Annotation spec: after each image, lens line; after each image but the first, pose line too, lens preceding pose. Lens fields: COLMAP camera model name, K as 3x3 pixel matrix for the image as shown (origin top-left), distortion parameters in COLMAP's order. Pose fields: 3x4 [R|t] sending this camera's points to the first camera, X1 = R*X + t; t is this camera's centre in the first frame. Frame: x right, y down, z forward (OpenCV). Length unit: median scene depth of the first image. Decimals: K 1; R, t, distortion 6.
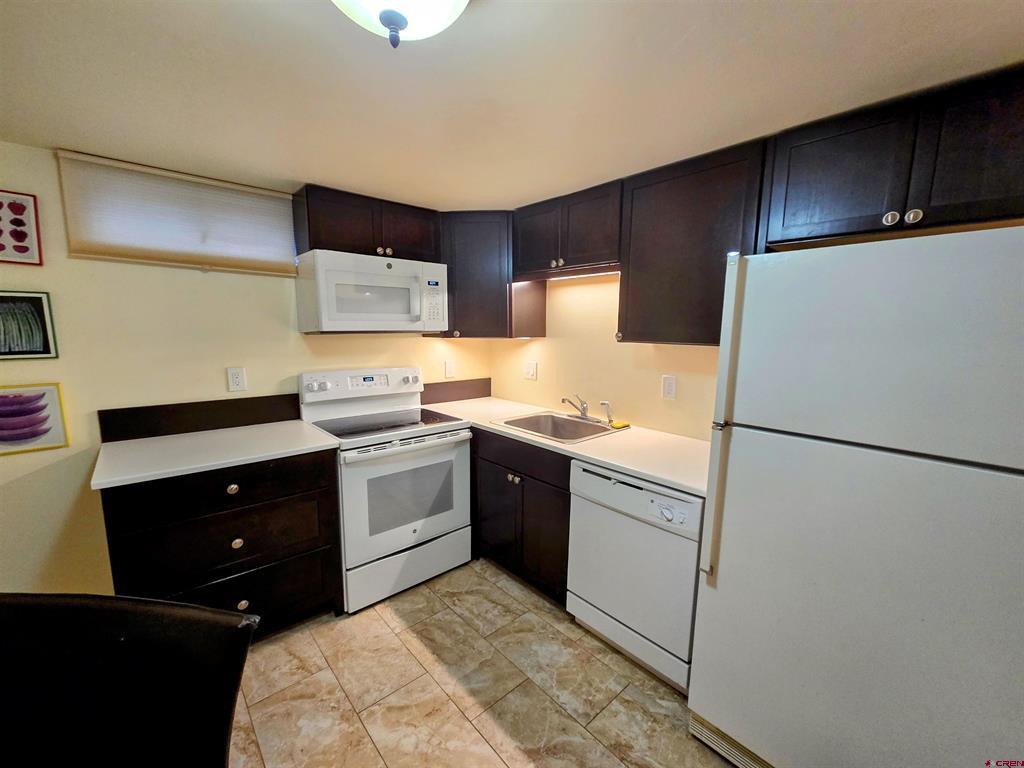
lens RADIAL K [[420.5, 0, 509.1], [0, 420.5, 385.4], [0, 0, 1]] dist [-0.001044, 0.000626]
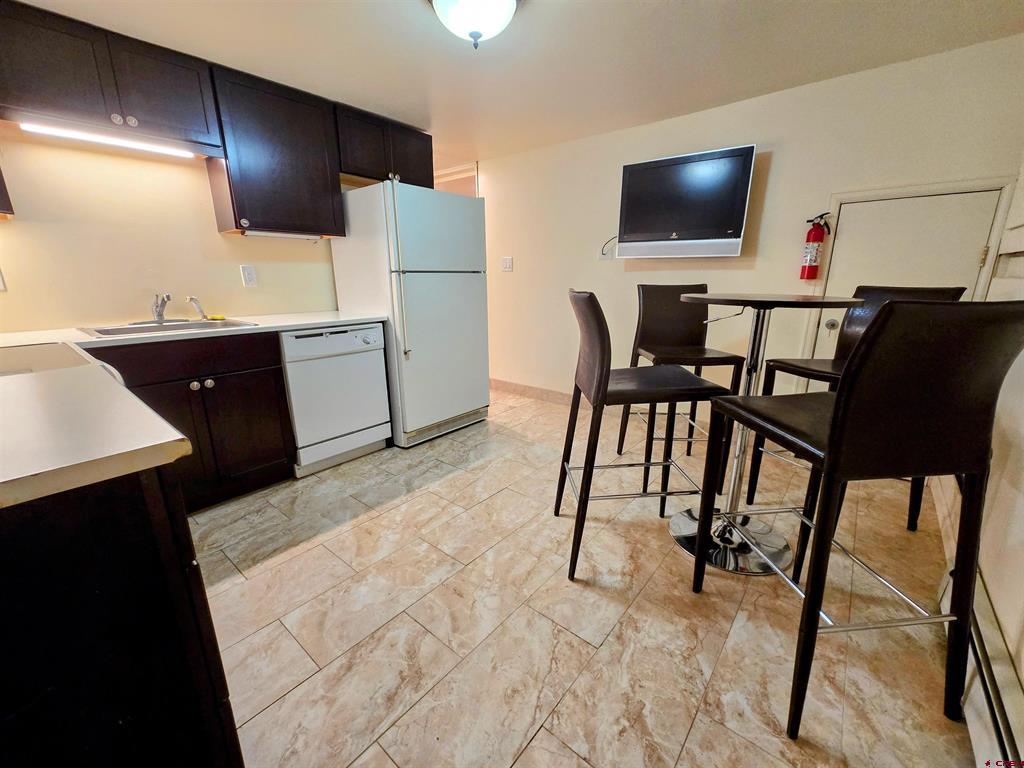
lens RADIAL K [[420.5, 0, 510.5], [0, 420.5, 389.1], [0, 0, 1]] dist [-0.001044, 0.000626]
pose [[-0.145028, -0.258493, 0.955065, -1.144601], [0.149306, 0.948499, 0.279388, 0.103121], [-0.978098, 0.183116, -0.098964, 0.577219]]
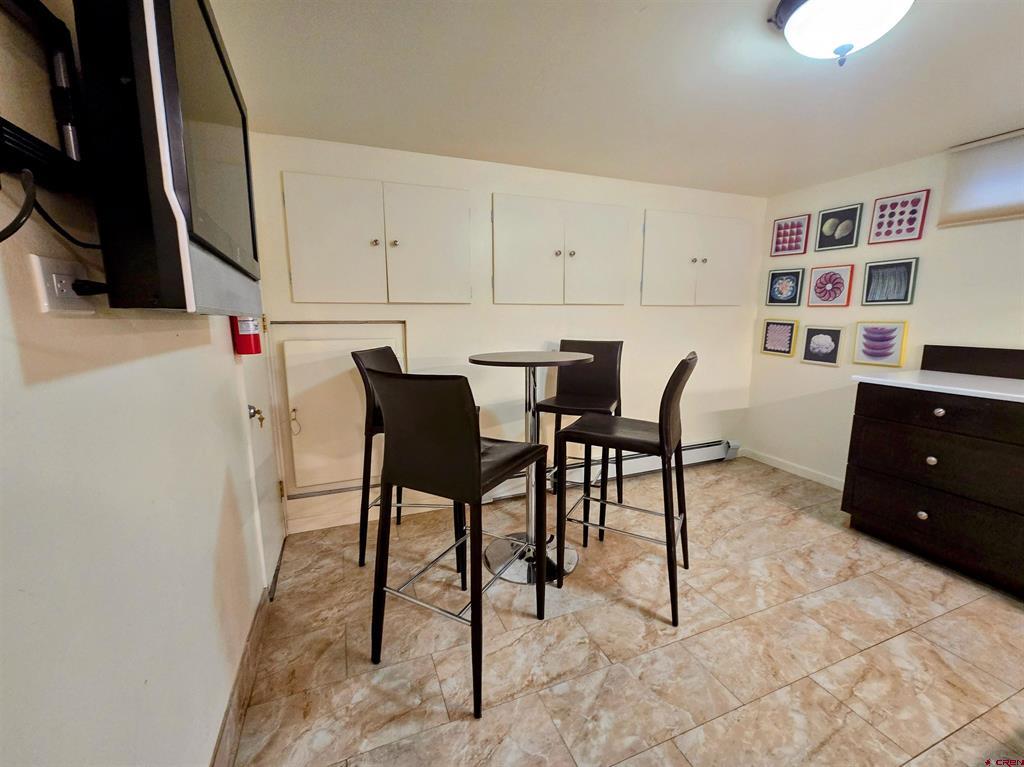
lens RADIAL K [[420.5, 0, 508.6], [0, 420.5, 386.1], [0, 0, 1]] dist [-0.001044, 0.000626]
pose [[-0.356364, 0.149258, -0.922349, 0.784676], [-0.133143, 0.968972, 0.208244, 0.090495], [0.924812, 0.197015, -0.325434, 0.256988]]
